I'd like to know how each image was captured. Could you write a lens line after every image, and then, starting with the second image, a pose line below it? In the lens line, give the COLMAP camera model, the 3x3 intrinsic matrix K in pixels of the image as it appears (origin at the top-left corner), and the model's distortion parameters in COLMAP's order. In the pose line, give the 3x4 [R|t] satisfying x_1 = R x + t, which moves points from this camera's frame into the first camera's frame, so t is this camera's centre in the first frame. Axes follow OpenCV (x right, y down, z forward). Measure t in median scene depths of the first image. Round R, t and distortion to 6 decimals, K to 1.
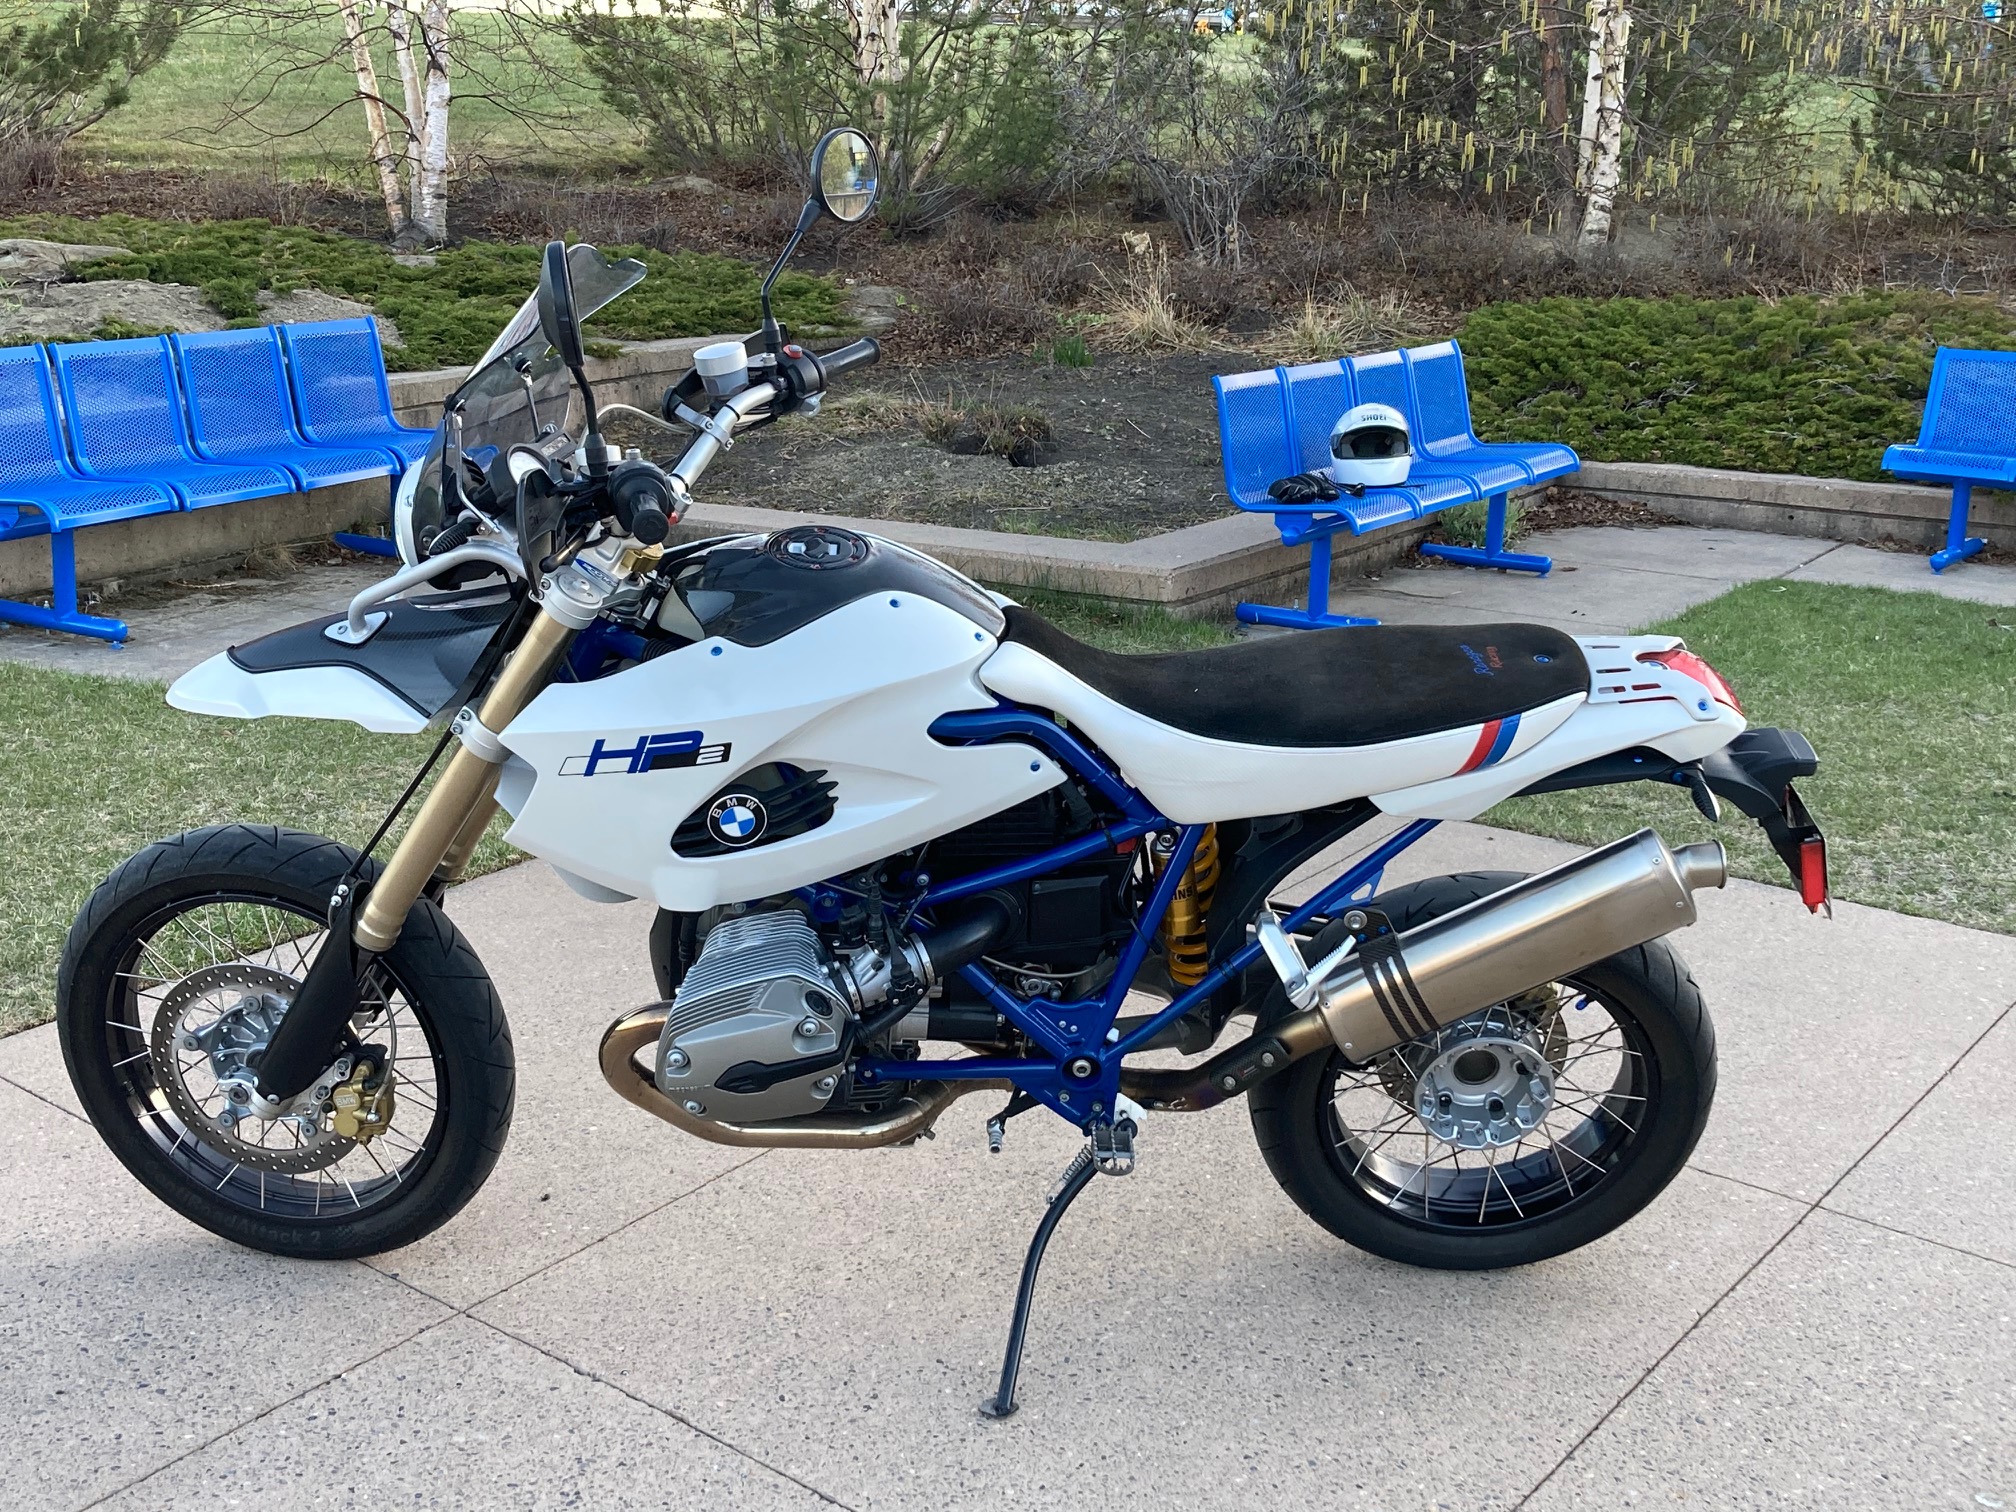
lens RADIAL K [[2463.4, 0, 977.6], [0, 2463.4, 764.3], [0, 0, 1]] dist [0.143777, -0.398748]
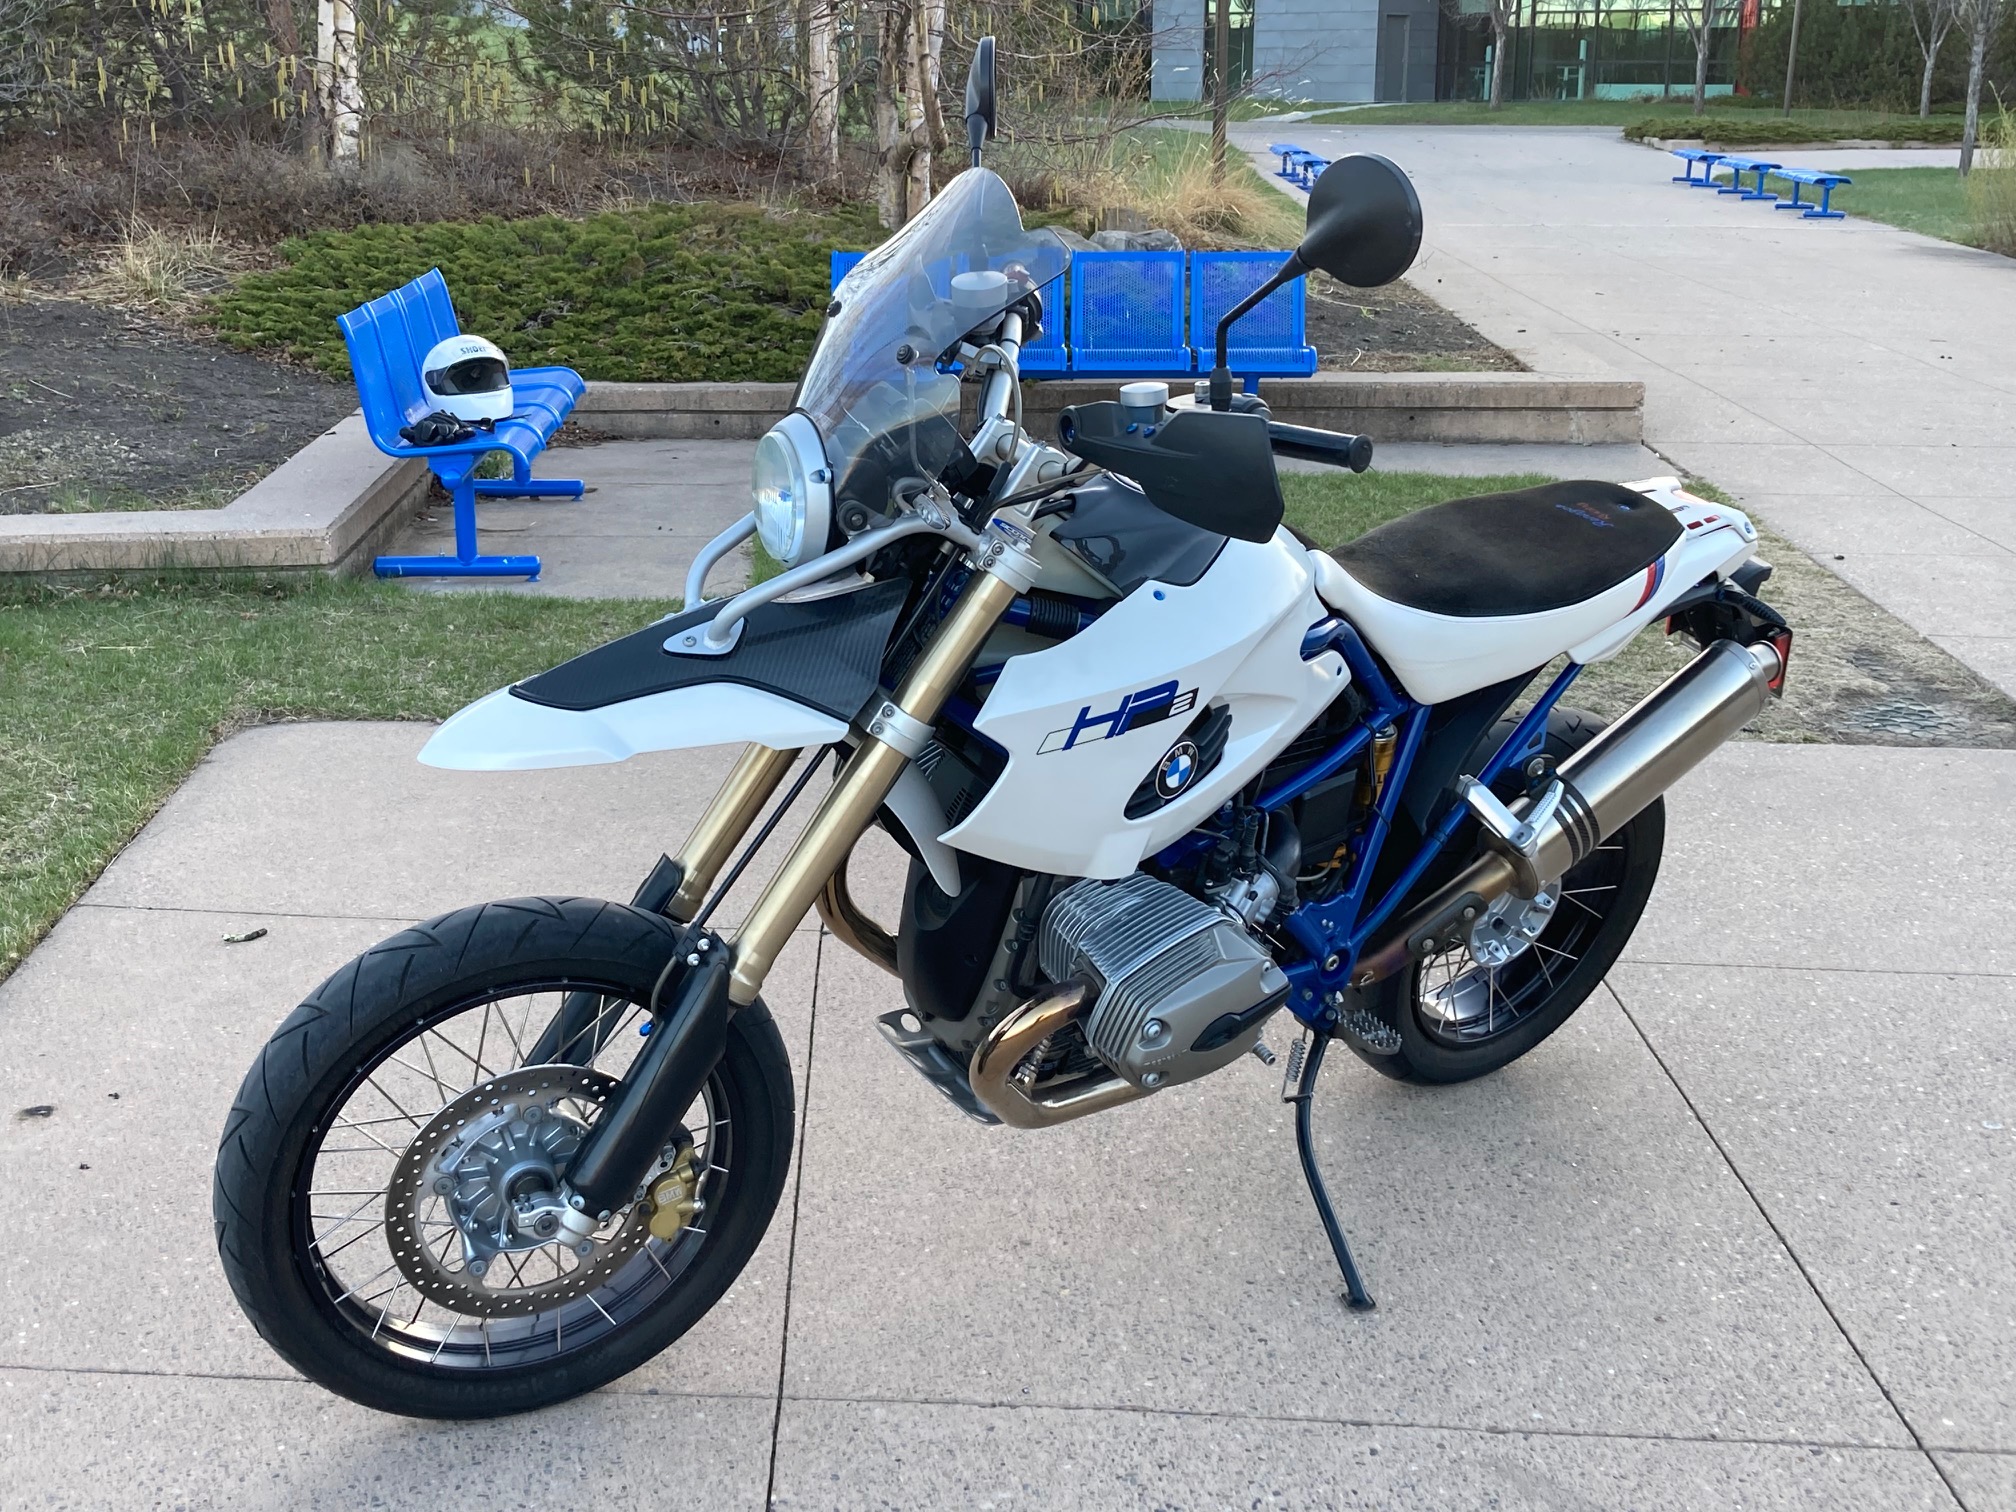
lens RADIAL K [[2463.4, 0, 977.6], [0, 2463.4, 764.3], [0, 0, 1]] dist [0.143777, -0.398748]
pose [[0.795127, -0.176327, 0.580243, -0.271837], [0.160679, 0.983857, 0.078794, -0.025571], [-0.584769, 0.030582, 0.810623, 0.105198]]
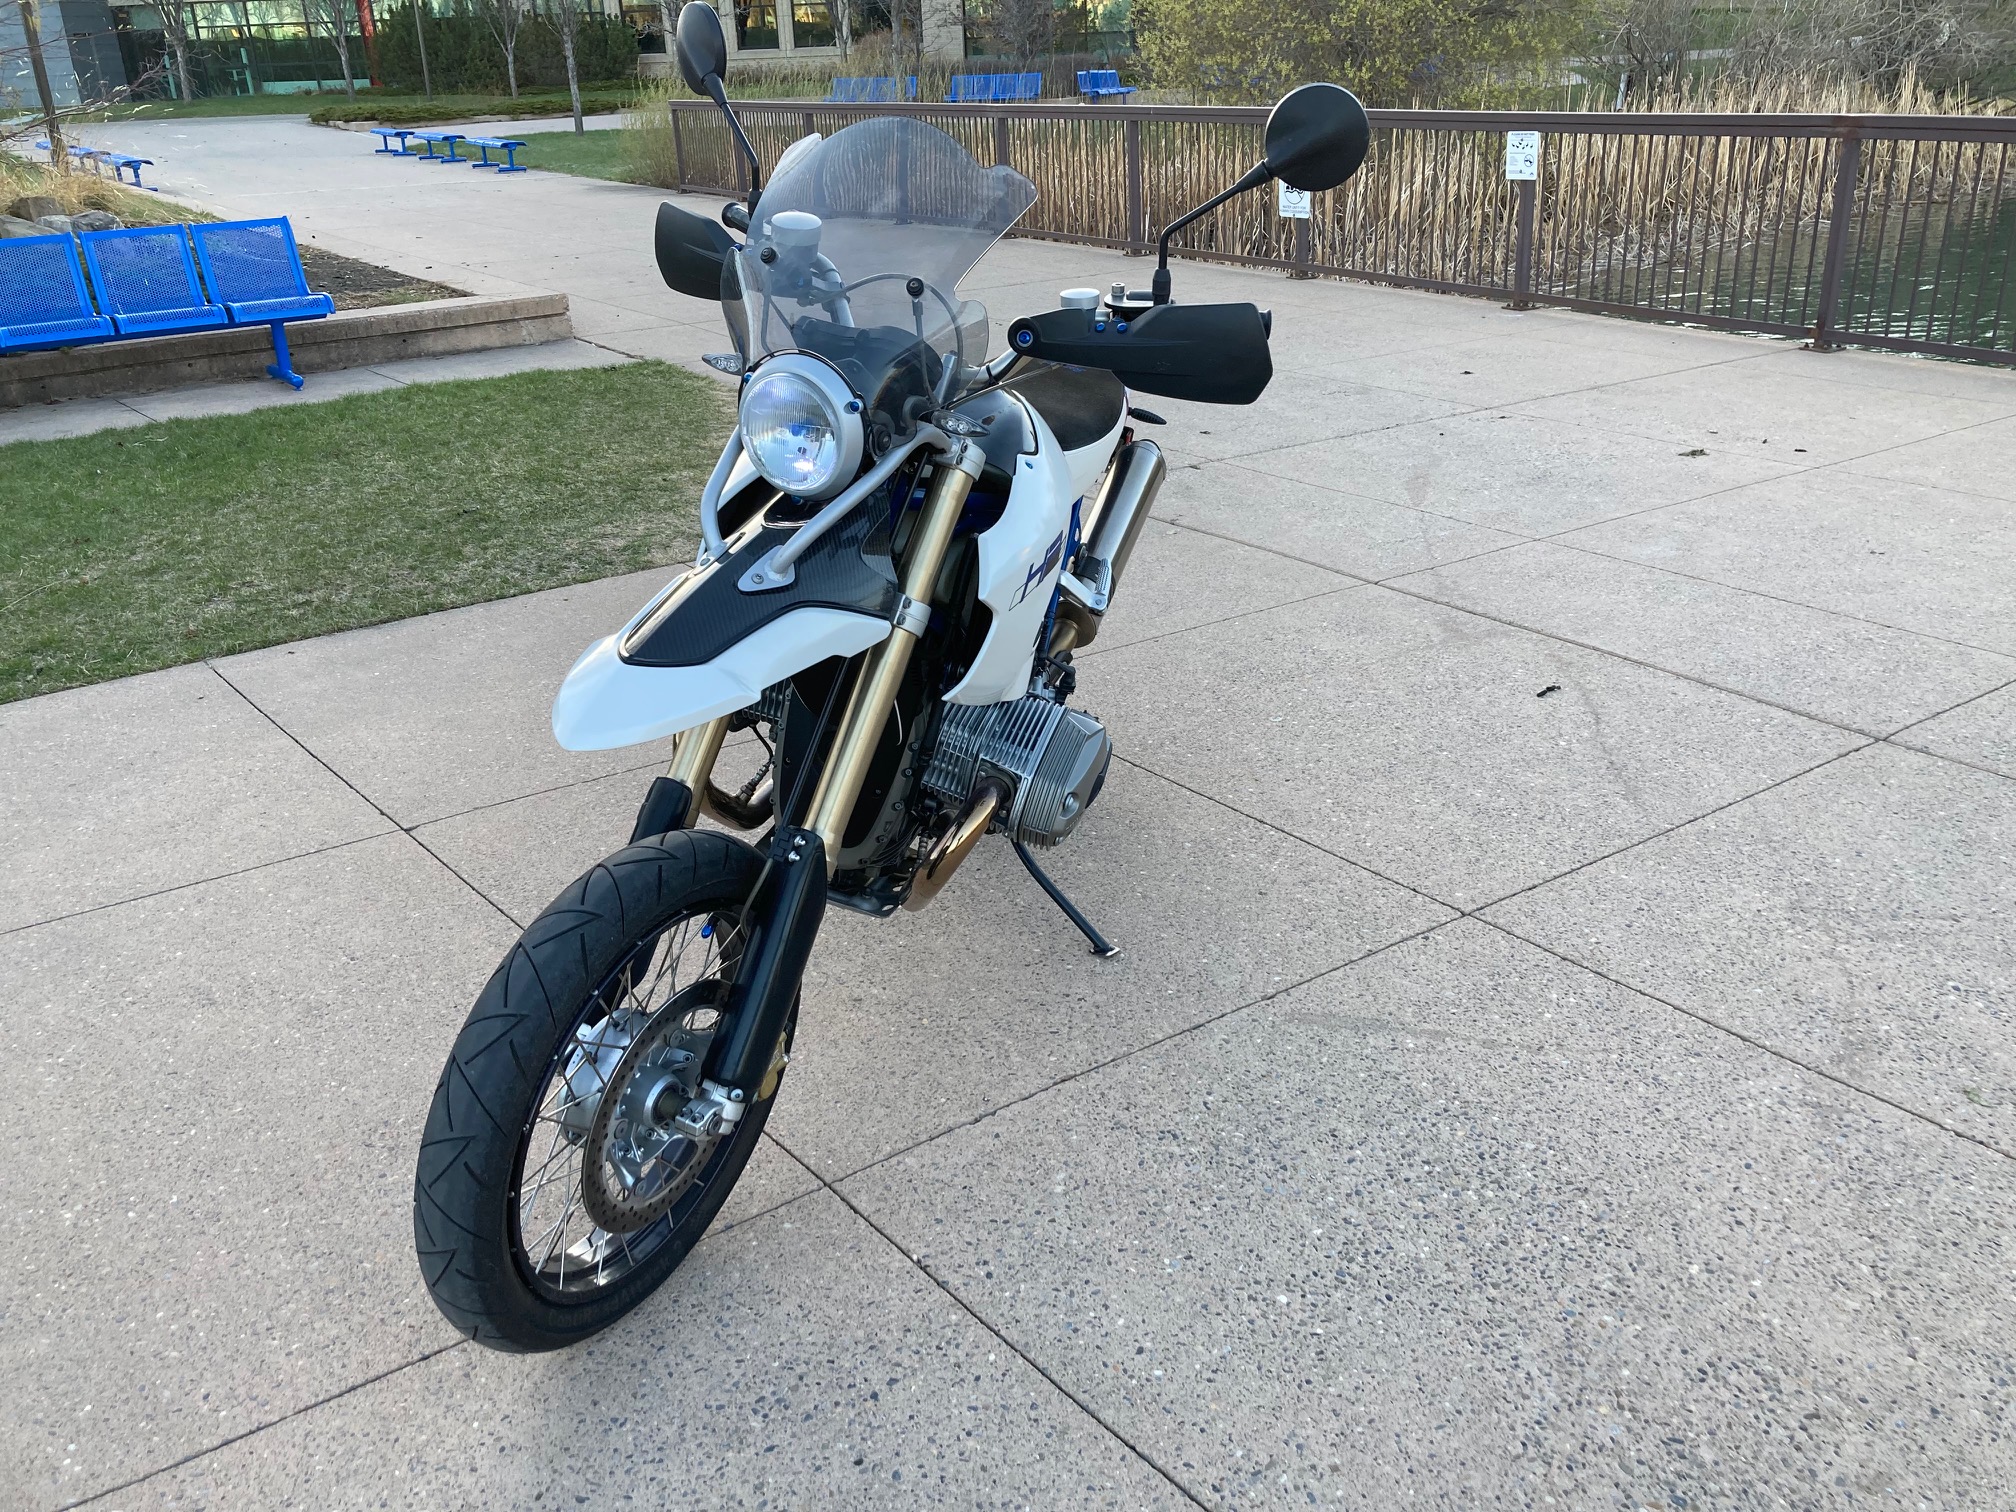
lens RADIAL K [[1653.9, 0, 1008.0], [0, 1653.9, 756.0], [0, 0, 1]] dist [0.000994, 0.003488]
pose [[0.203503, -0.402419, 0.892550, -0.327857], [0.272780, 0.898834, 0.343058, -0.072955], [-0.940307, 0.173657, 0.292687, 0.300152]]
